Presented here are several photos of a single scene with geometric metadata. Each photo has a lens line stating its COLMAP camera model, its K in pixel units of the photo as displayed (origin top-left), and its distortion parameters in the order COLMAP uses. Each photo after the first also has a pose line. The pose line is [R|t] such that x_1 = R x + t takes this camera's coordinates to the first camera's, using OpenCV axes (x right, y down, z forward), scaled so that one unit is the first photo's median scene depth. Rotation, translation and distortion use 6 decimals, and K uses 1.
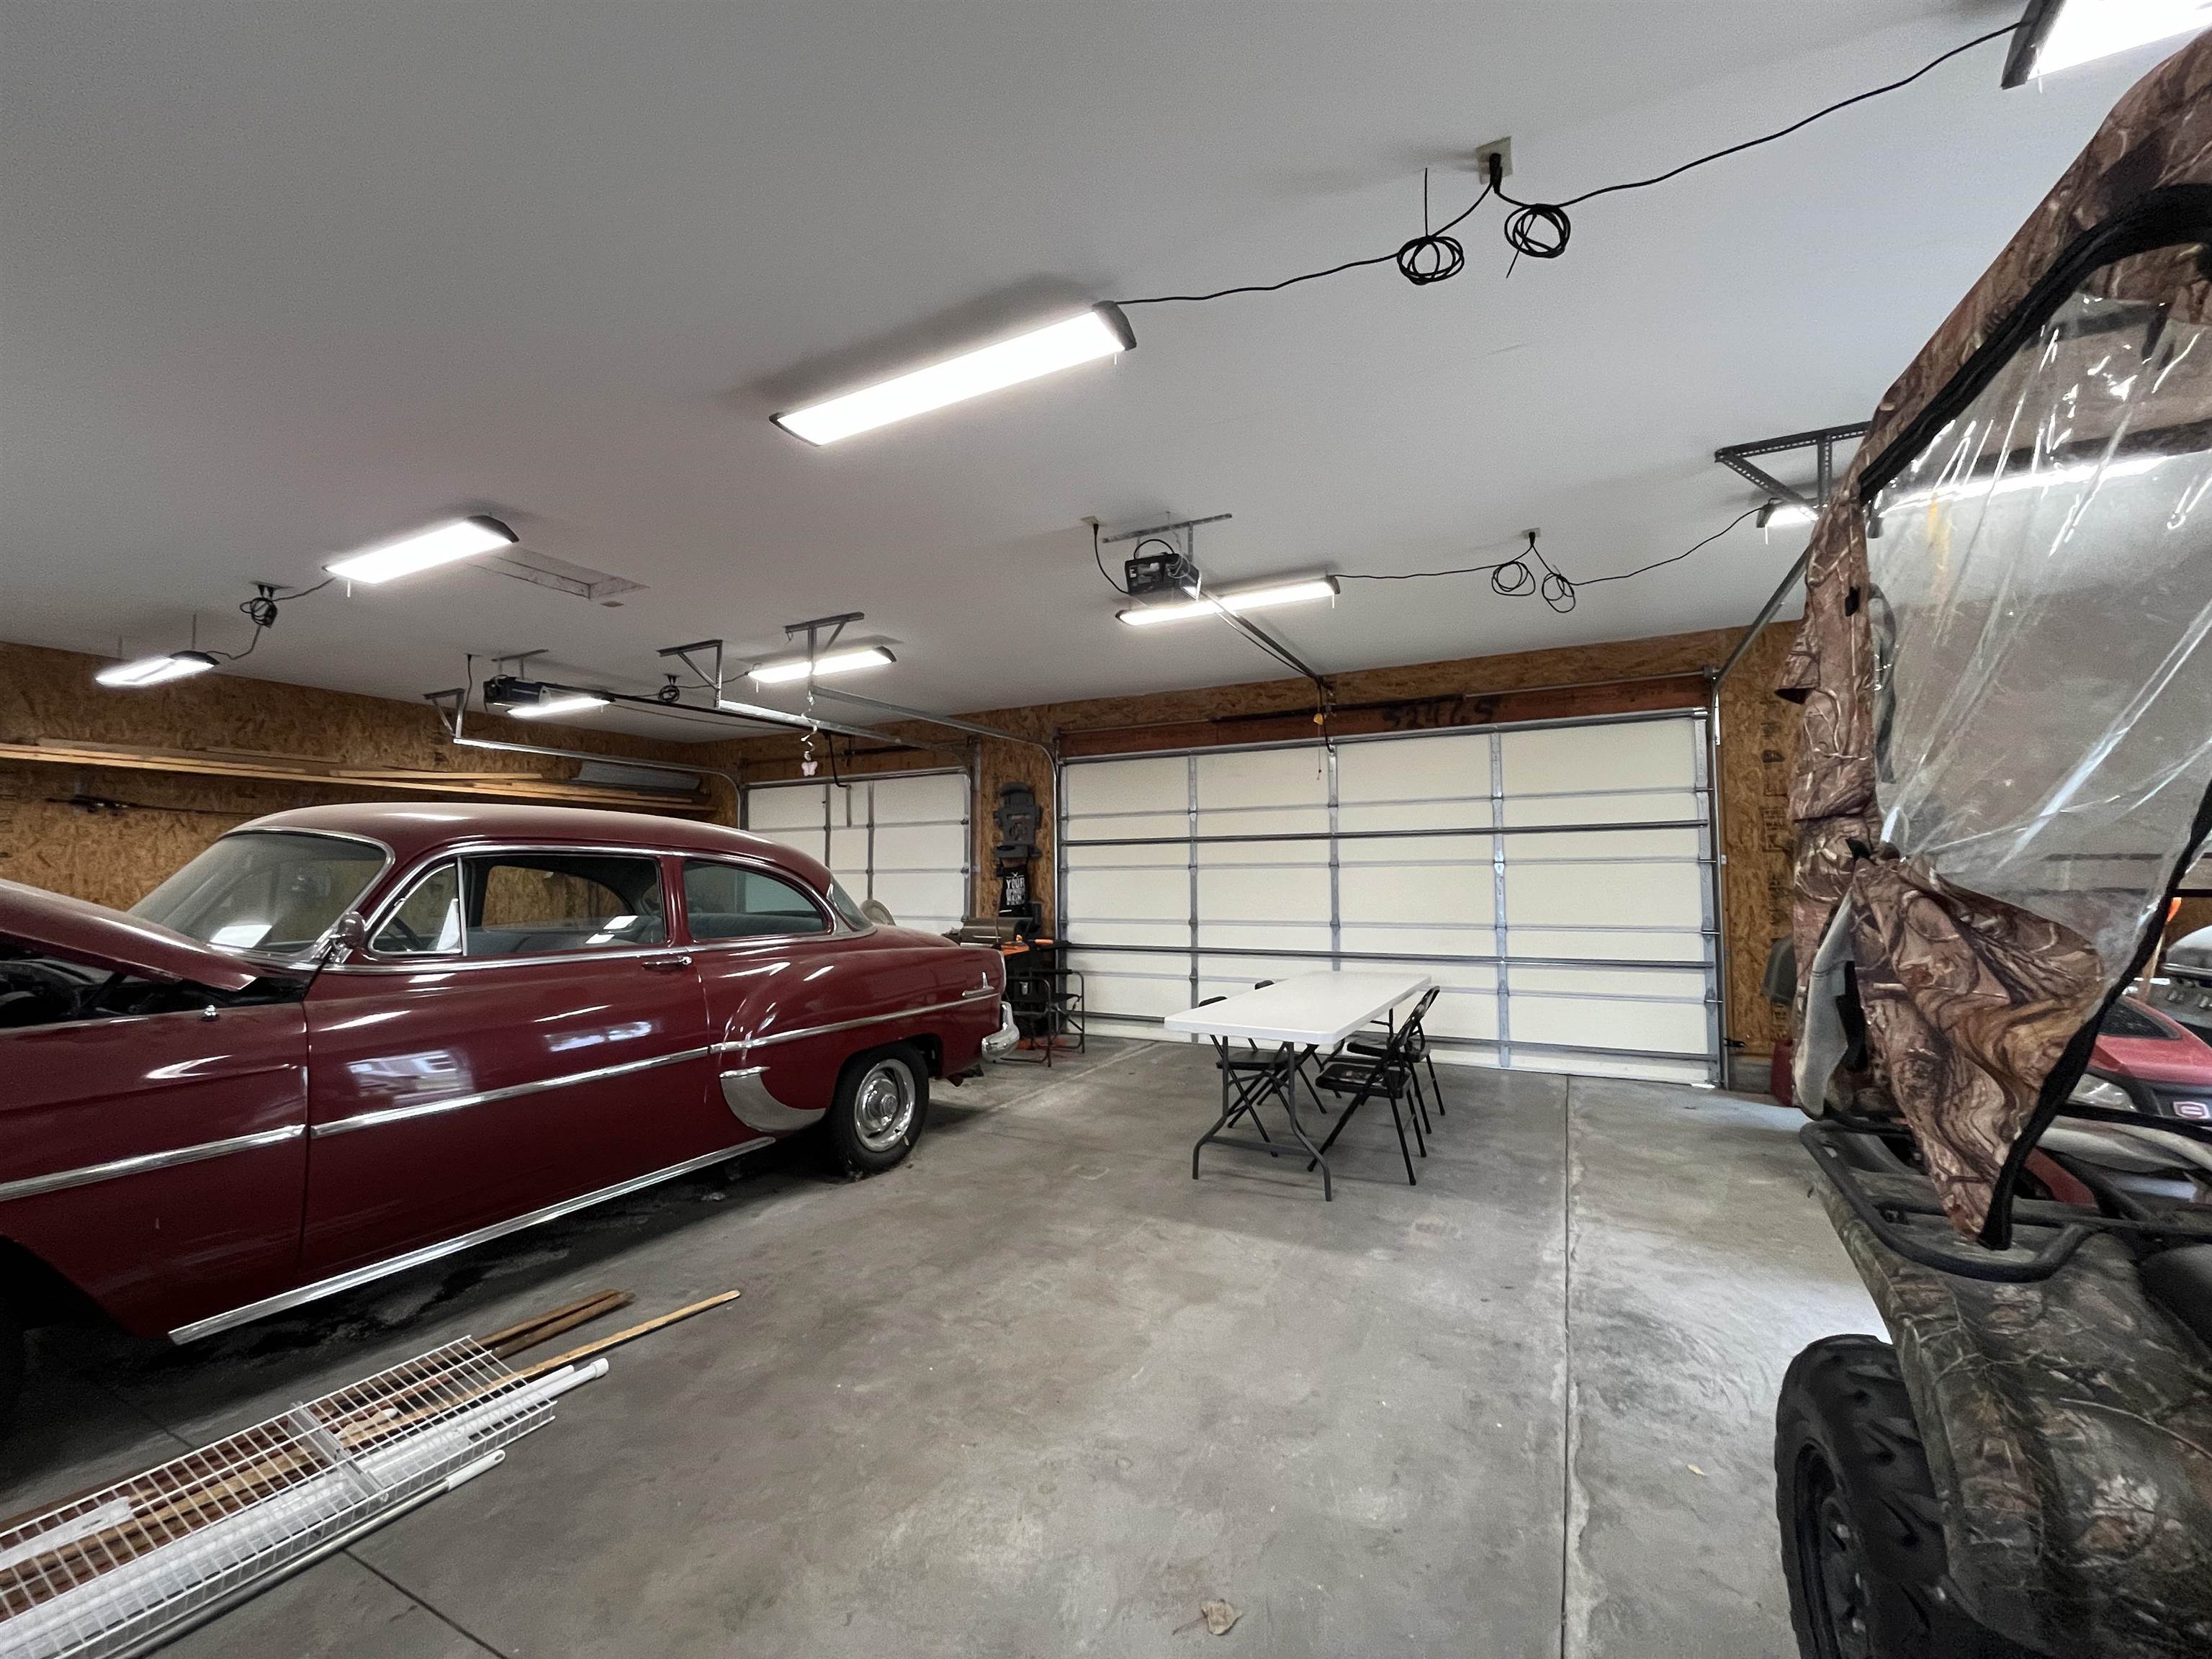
lens RADIAL K [[892.0, 0, 1110.7], [0, 892.0, 829.2], [0, 0, 1]] dist [-0.003994, 0.000215]
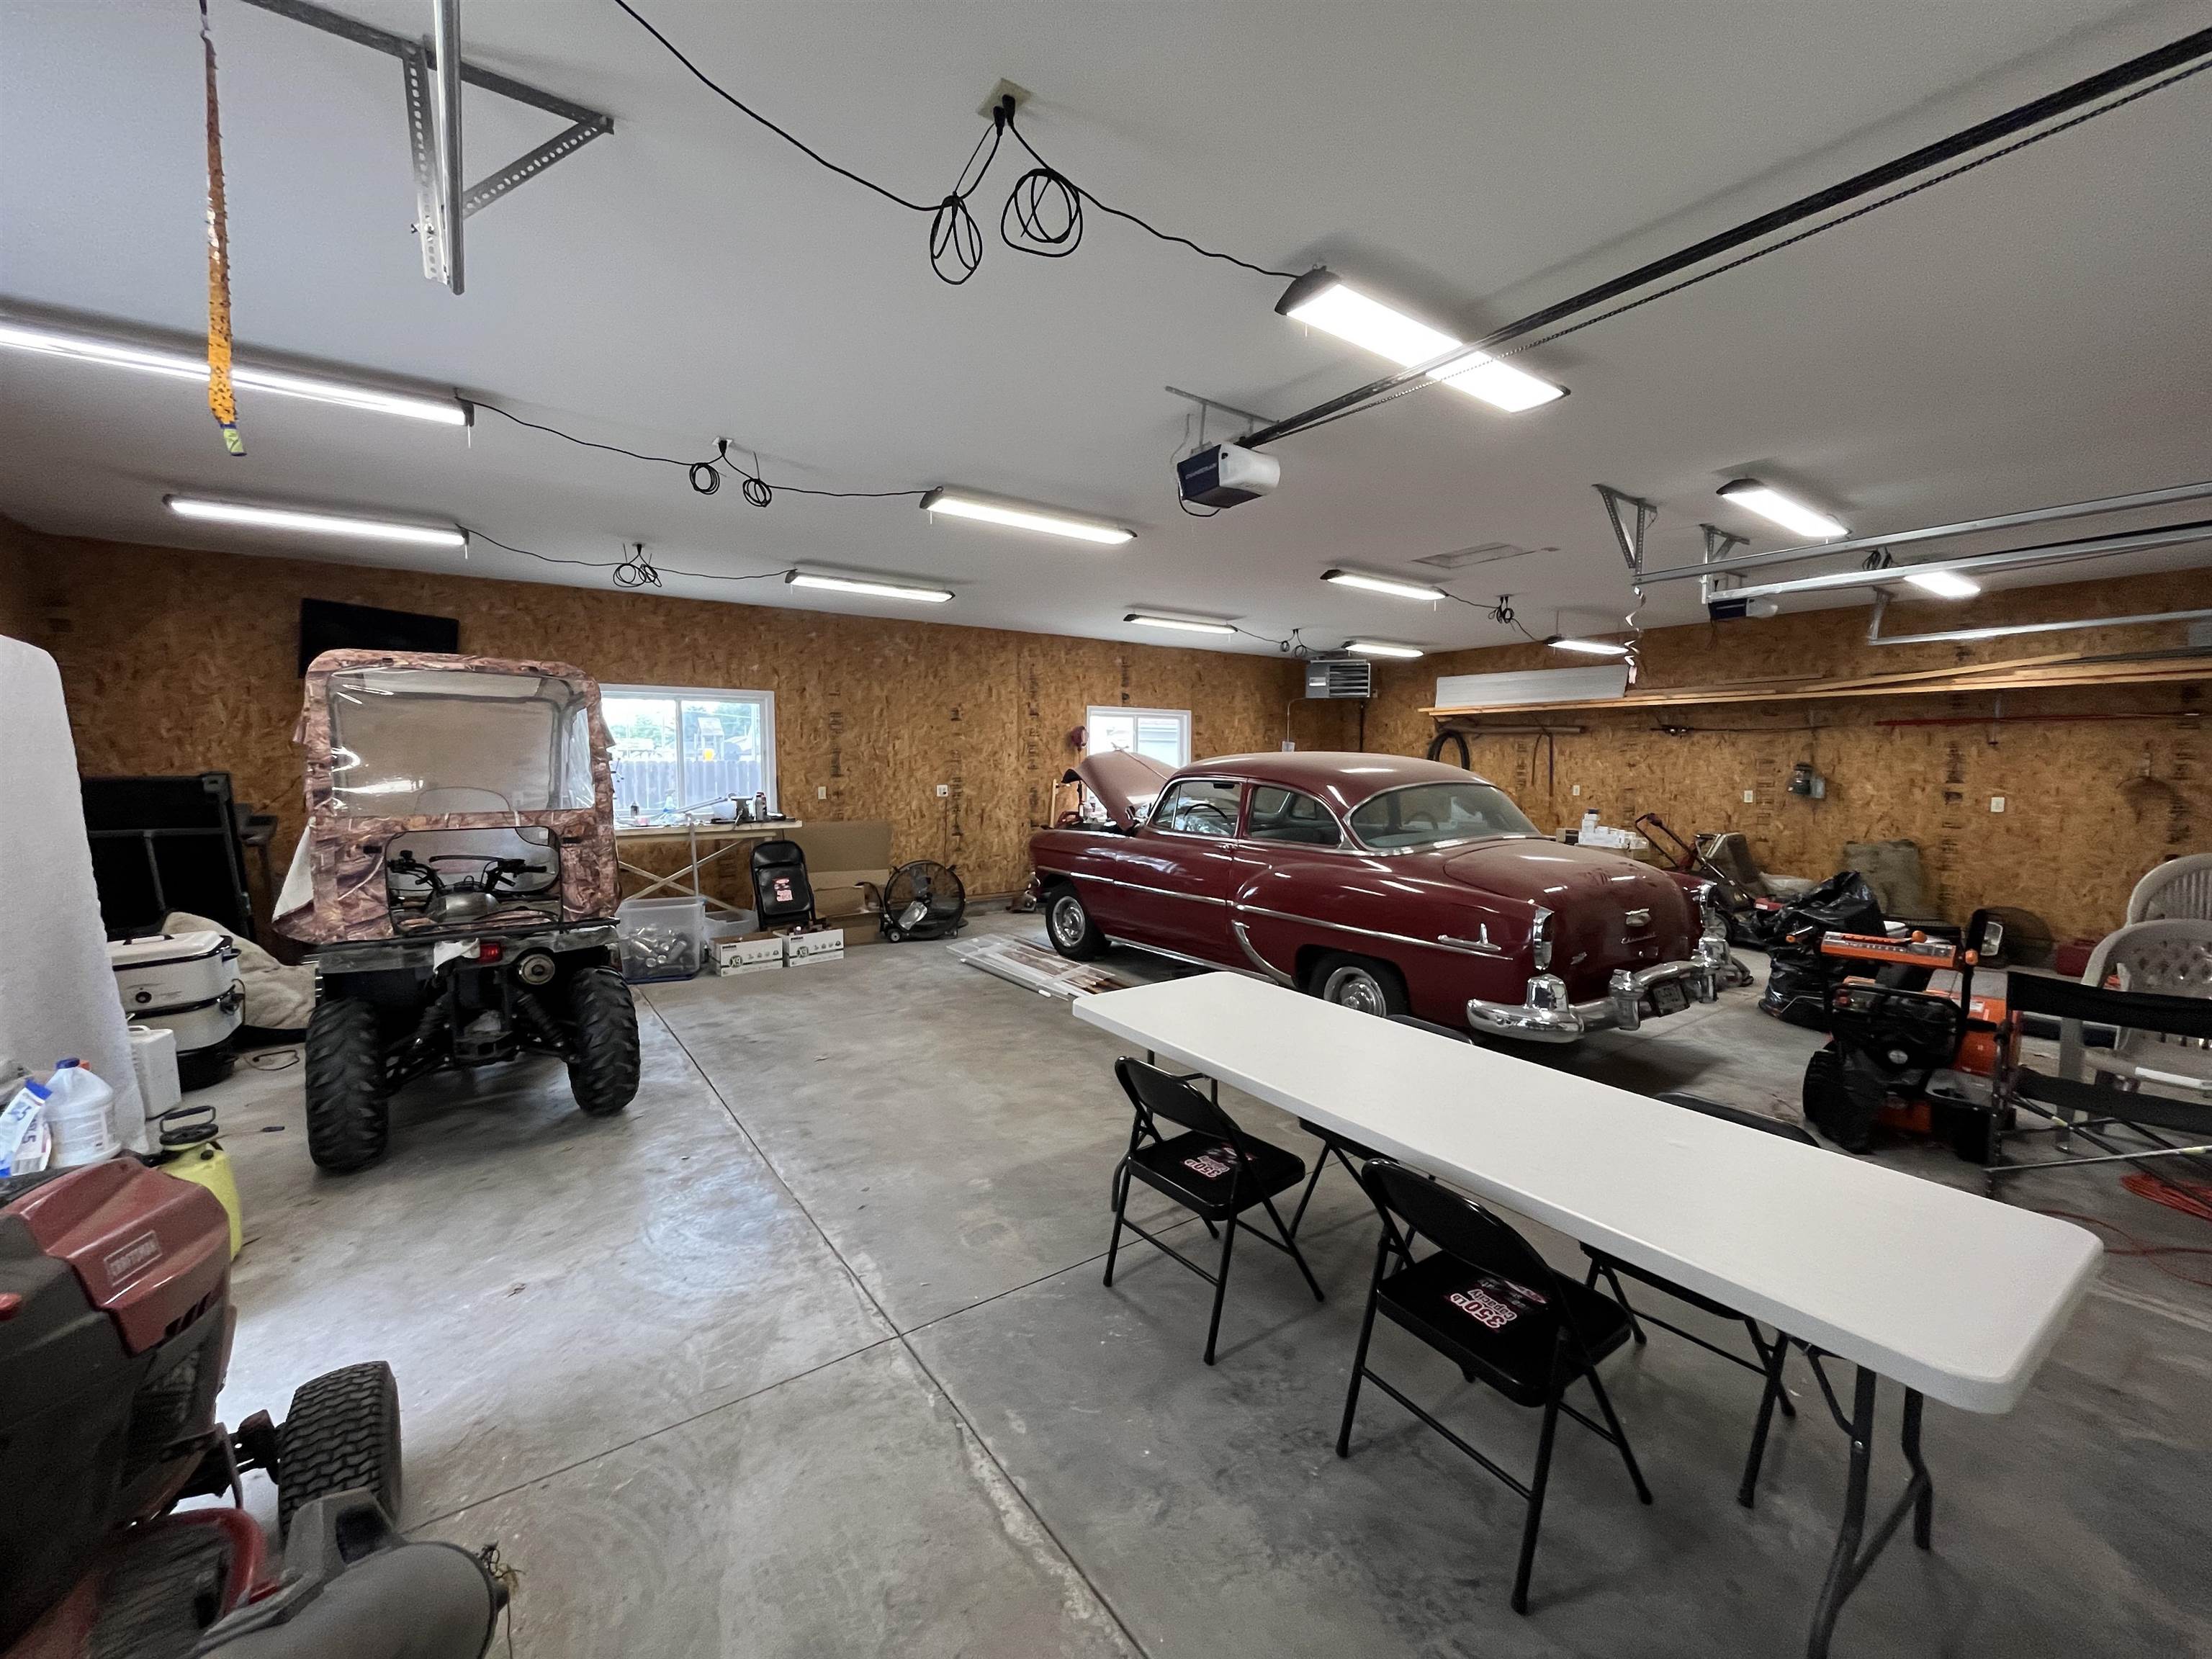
lens RADIAL K [[892.0, 0, 1105.9], [0, 892.0, 829.6], [0, 0, 1]] dist [-0.003994, 0.000215]
pose [[-0.456732, 0.072896, -0.886612, 1.123201], [0.050273, 0.997159, 0.056087, 0.011505], [0.888182, -0.018956, -0.459100, 1.605555]]
